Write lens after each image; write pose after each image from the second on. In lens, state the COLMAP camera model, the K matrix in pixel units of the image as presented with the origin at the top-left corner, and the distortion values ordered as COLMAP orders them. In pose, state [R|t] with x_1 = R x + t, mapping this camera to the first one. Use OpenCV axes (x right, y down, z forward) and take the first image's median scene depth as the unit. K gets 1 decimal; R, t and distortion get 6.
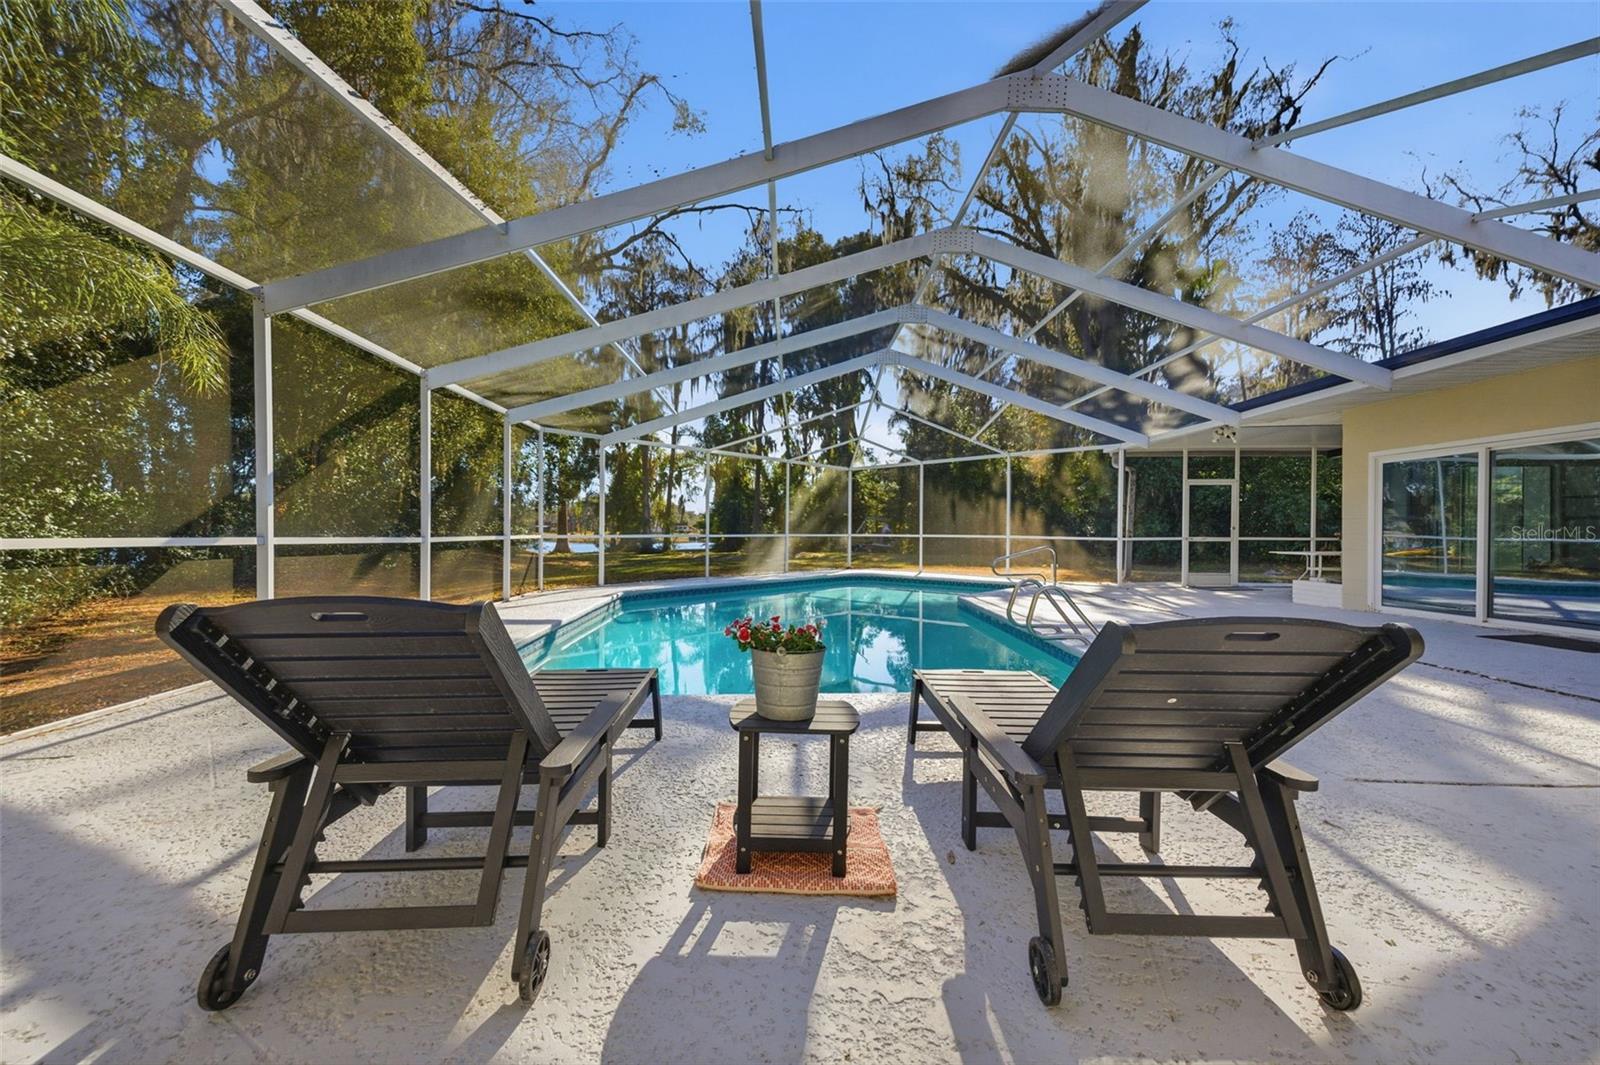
lens RADIAL K [[612.8, 0, 796.1], [0, 612.8, 534.8], [0, 0, 1]] dist [0.026478, -0.000204]
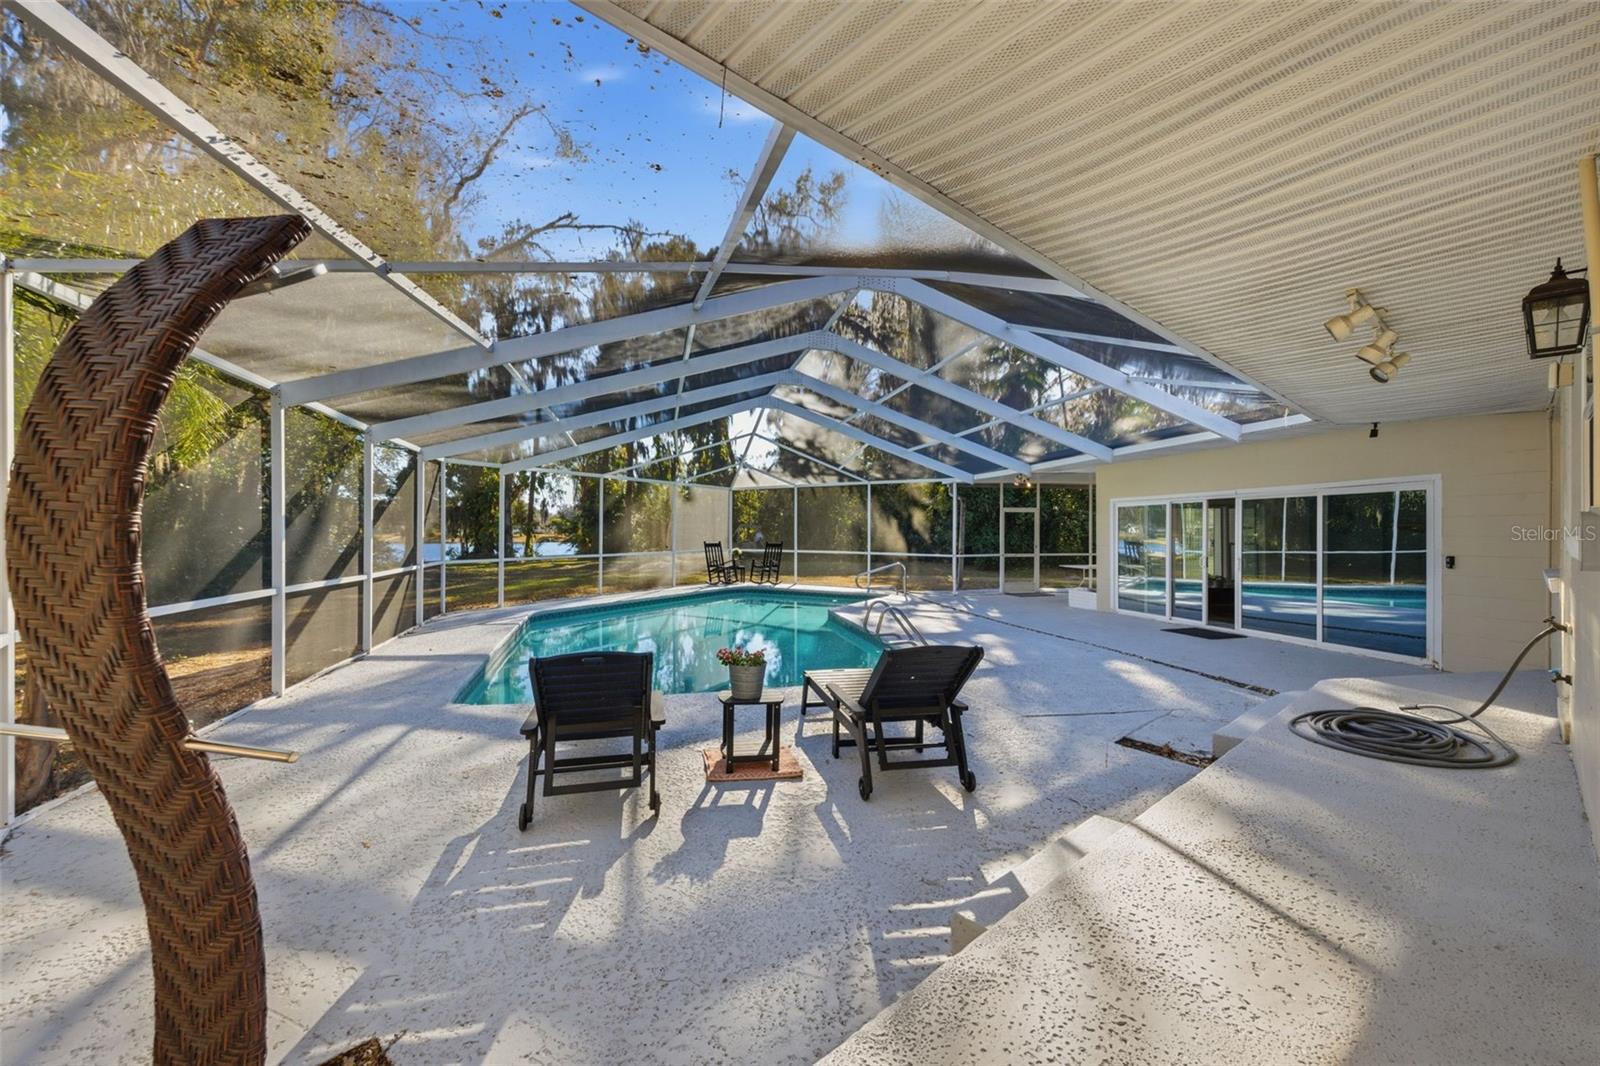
lens RADIAL K [[612.8, 0, 796.1], [0, 612.8, 535.3], [0, 0, 1]] dist [0.026478, -0.000204]
pose [[0.978282, -0.002138, 0.207266, -0.155233], [0.003251, 0.999982, -0.005027, -0.123805], [-0.207251, 0.005592, 0.978272, -0.558562]]
